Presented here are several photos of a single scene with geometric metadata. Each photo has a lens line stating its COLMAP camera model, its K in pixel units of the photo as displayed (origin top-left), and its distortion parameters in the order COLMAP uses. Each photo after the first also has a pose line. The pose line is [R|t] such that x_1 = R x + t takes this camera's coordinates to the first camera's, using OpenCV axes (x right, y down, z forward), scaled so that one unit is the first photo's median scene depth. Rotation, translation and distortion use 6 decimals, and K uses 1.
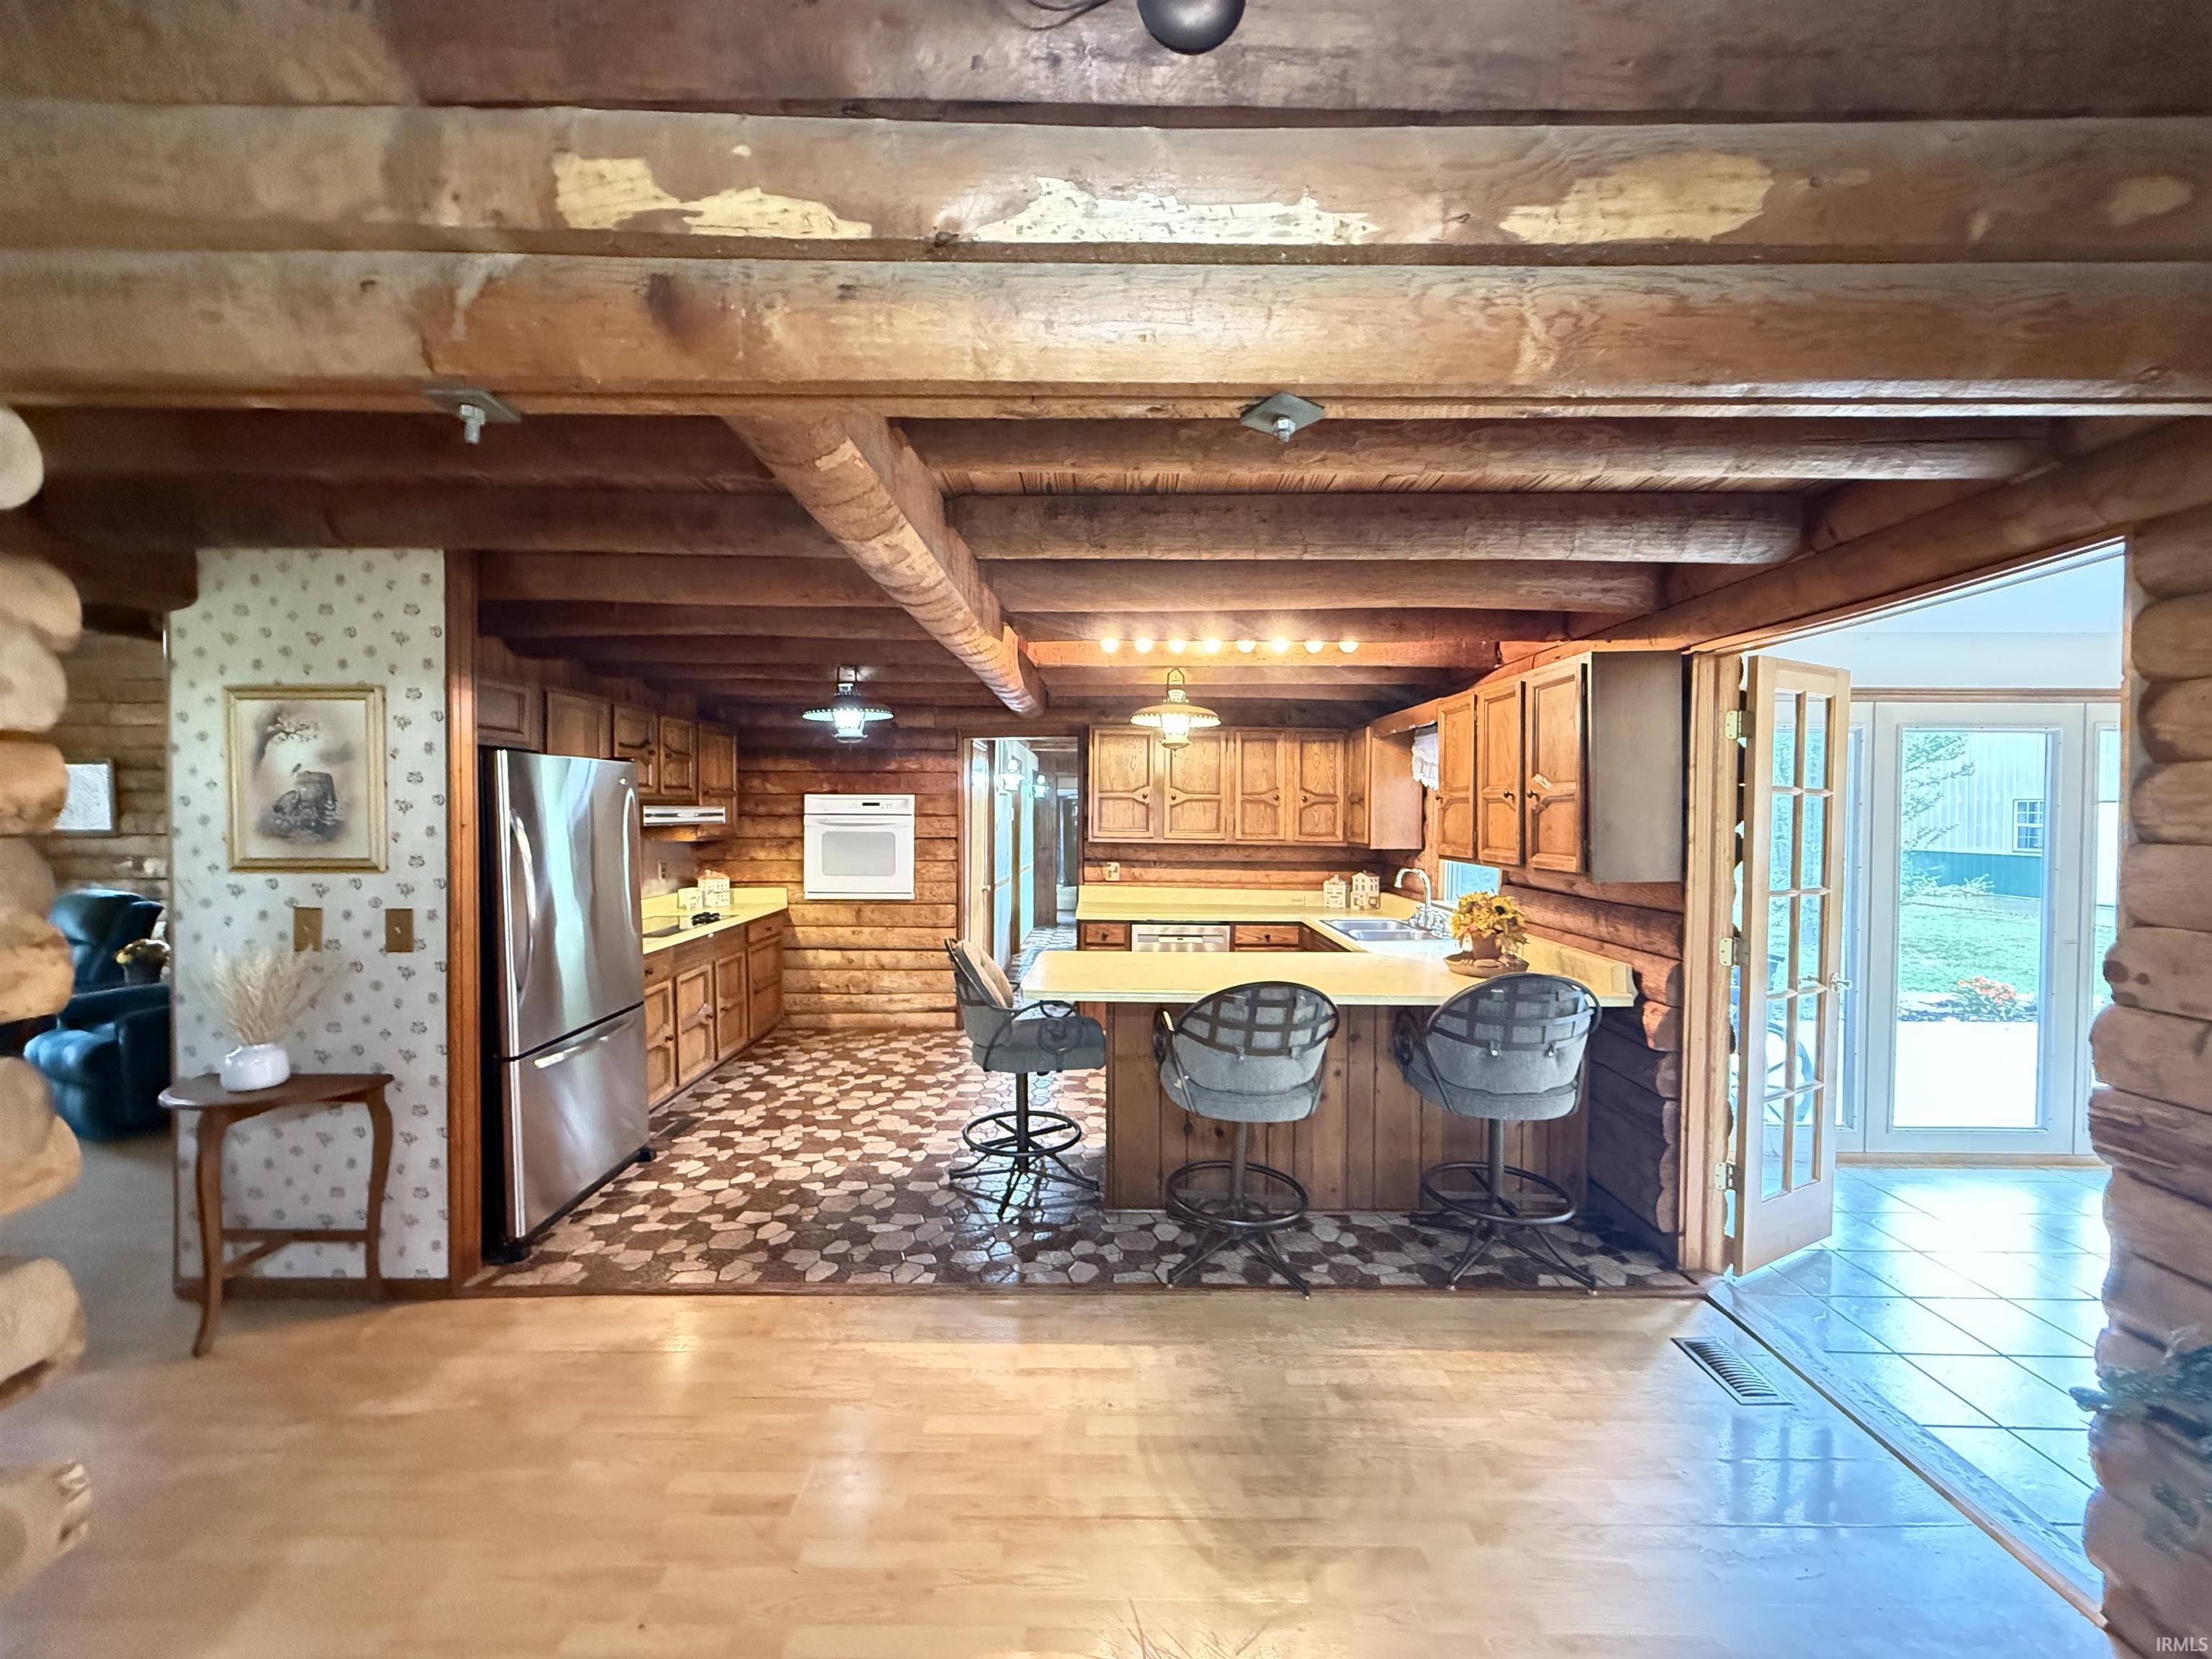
lens RADIAL K [[876.2, 0, 1107.7], [0, 876.2, 834.8], [0, 0, 1]] dist [-0.006472, 0.000322]
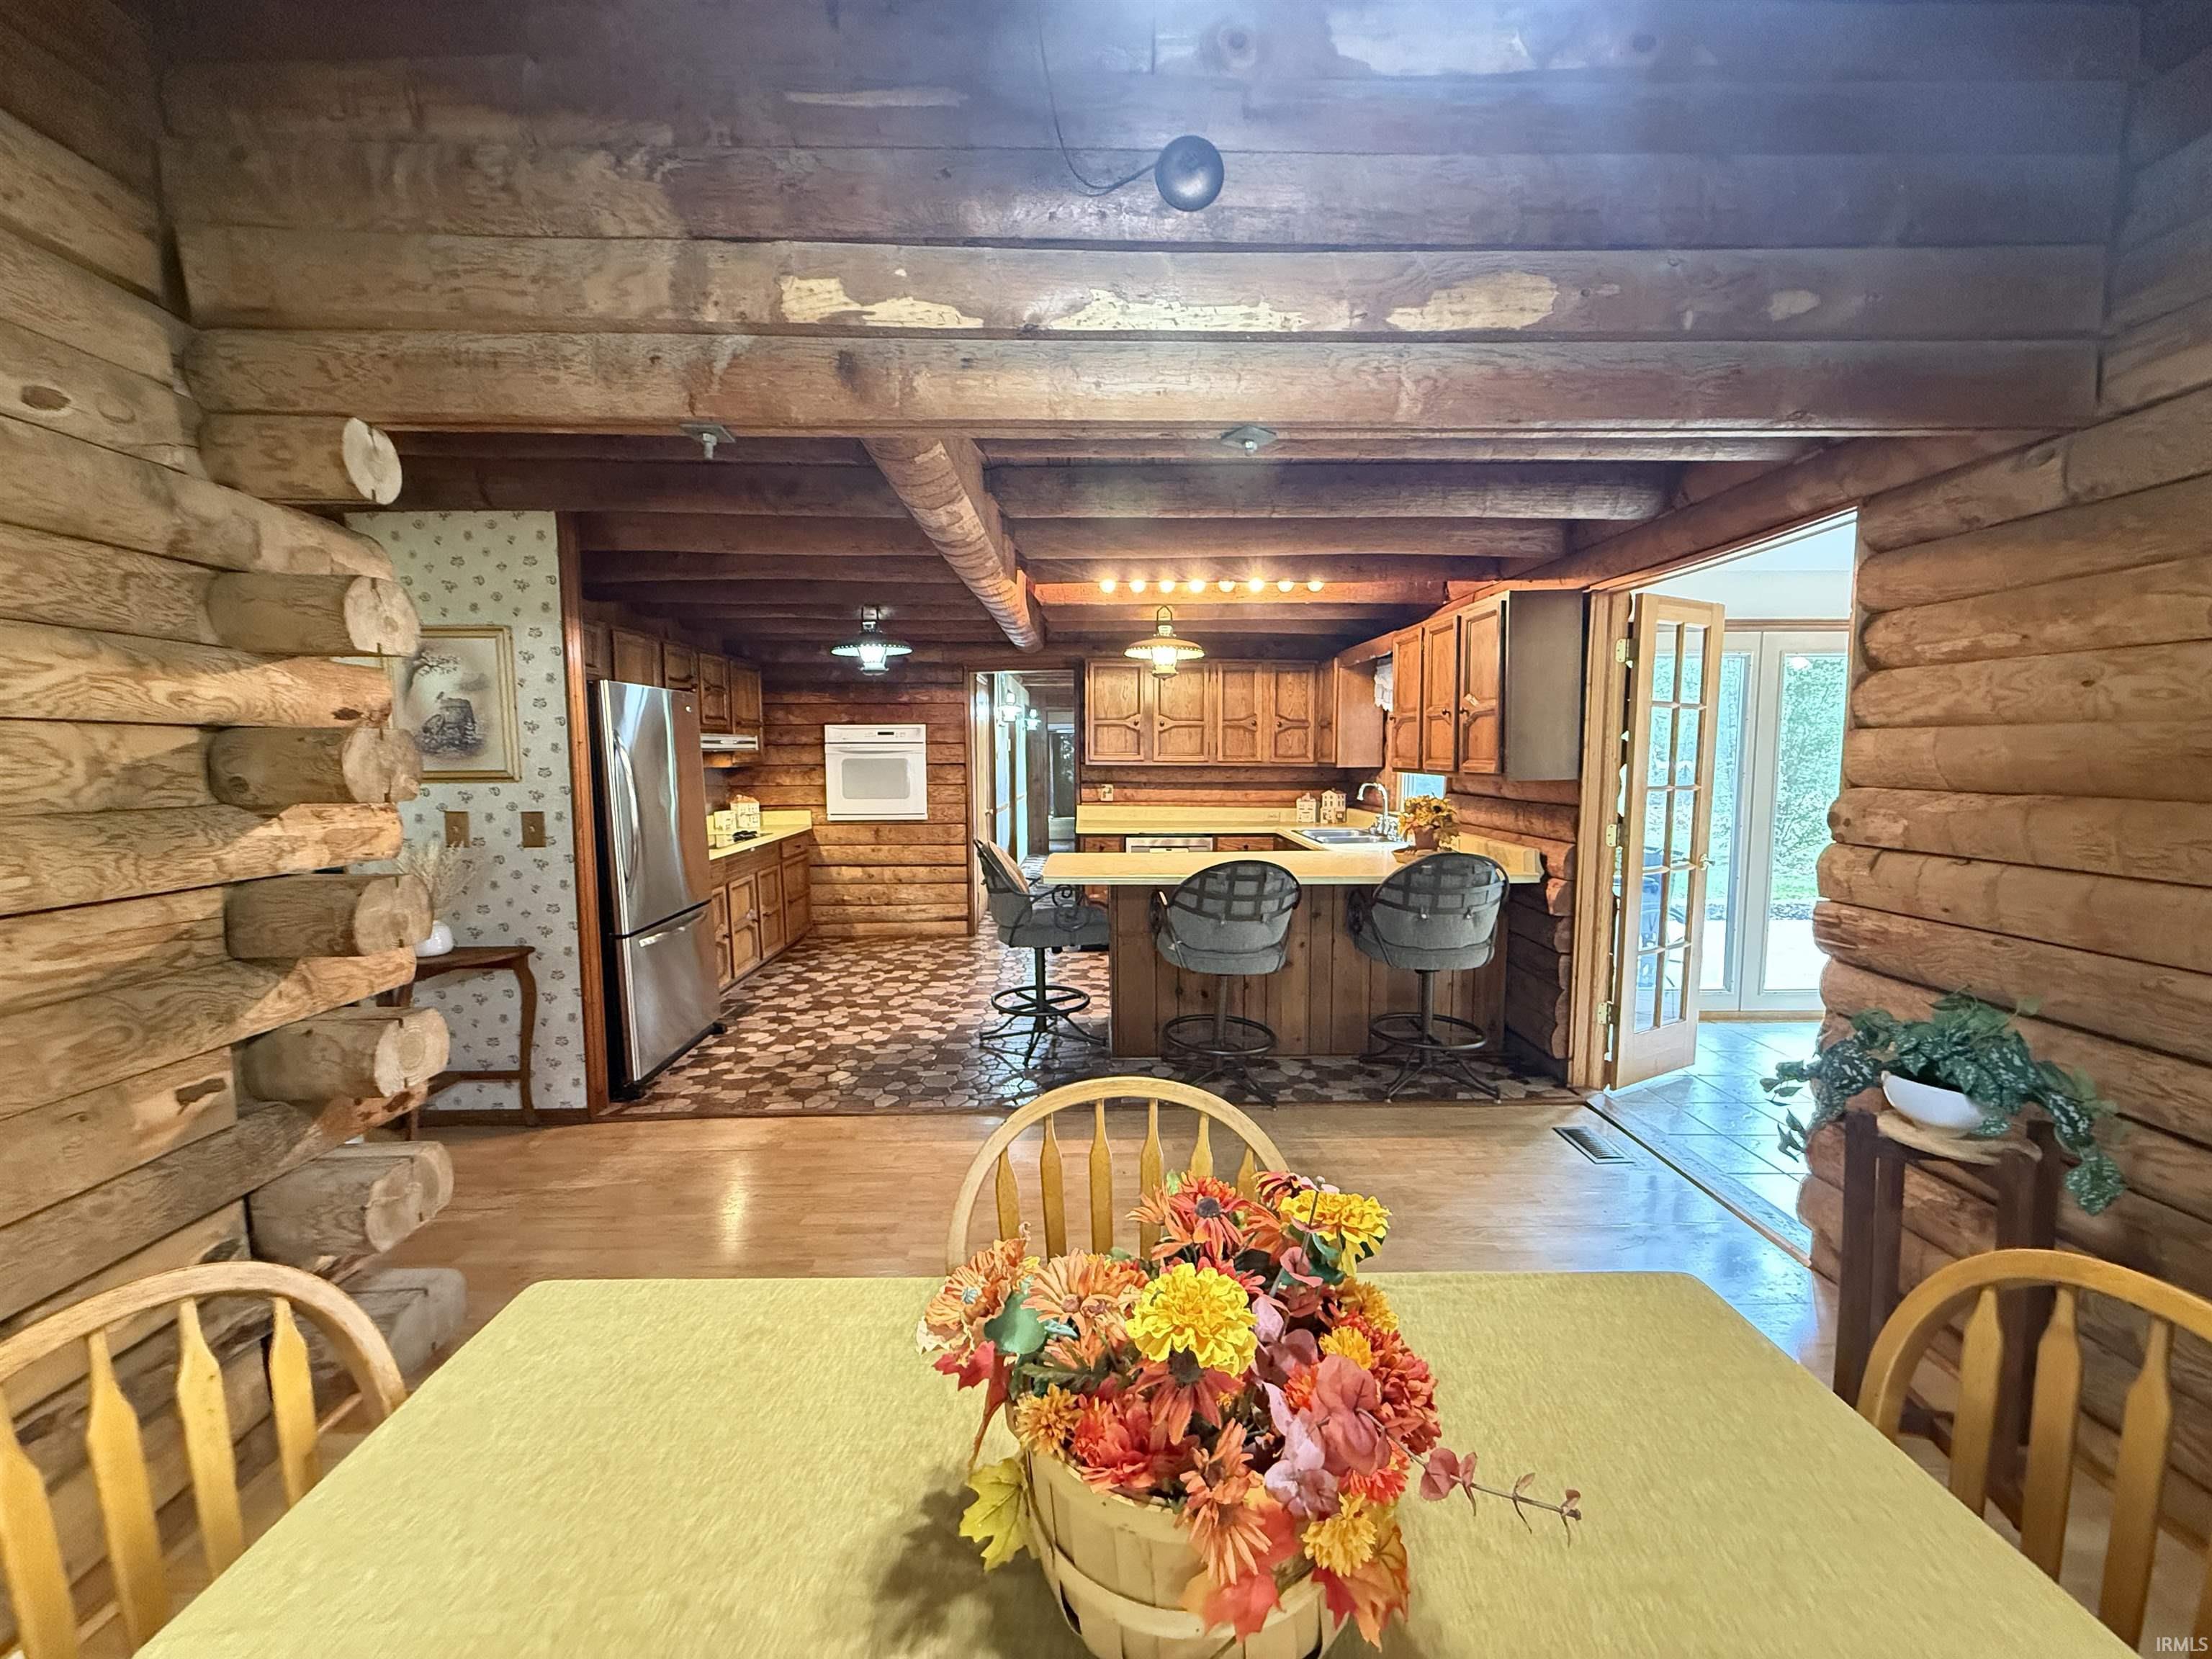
lens RADIAL K [[876.2, 0, 1104.8], [0, 876.2, 834.8], [0, 0, 1]] dist [-0.006472, 0.000322]
pose [[0.999807, -0.010870, 0.016343, -0.034395], [0.009723, 0.997593, 0.068650, 0.041654], [-0.017049, -0.068478, 0.997507, -0.233901]]
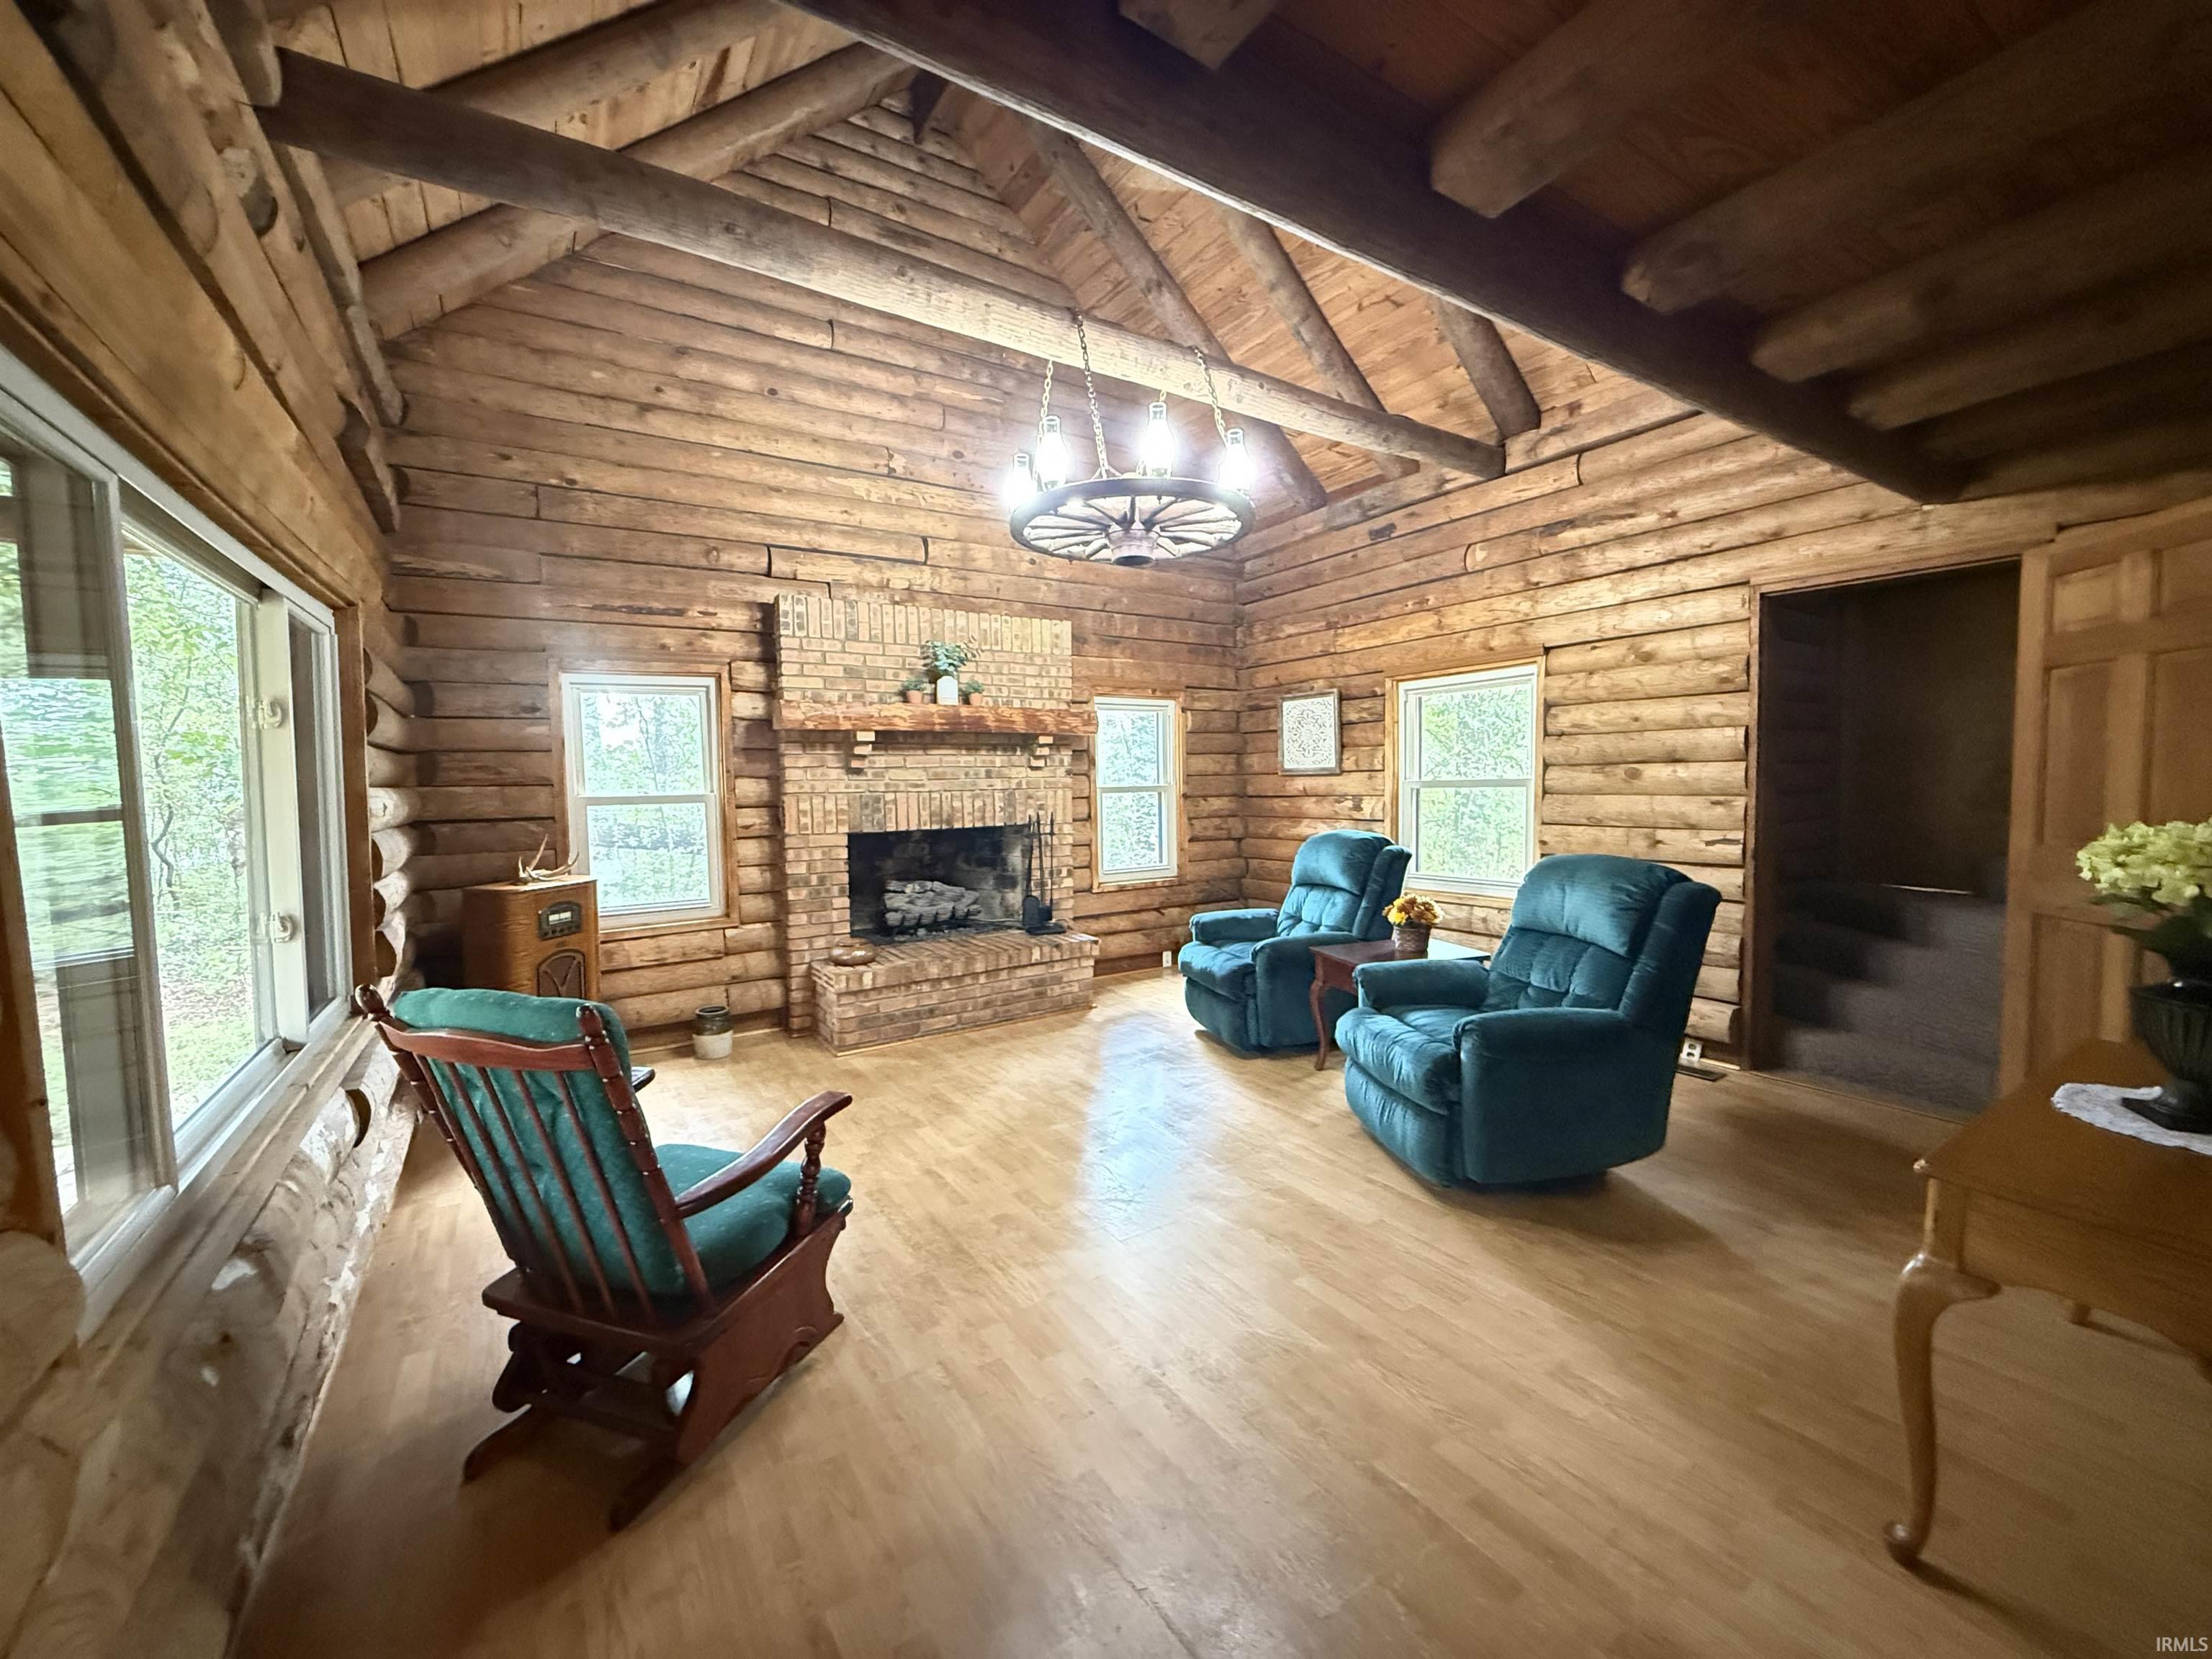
lens RADIAL K [[876.2, 0, 1108.1], [0, 876.2, 830.4], [0, 0, 1]] dist [-0.006472, 0.000322]
pose [[0.550664, 0.024826, -0.834358, -0.473720], [0.007194, 0.999379, 0.034484, 0.026811], [0.834696, -0.024992, 0.550144, 0.266133]]
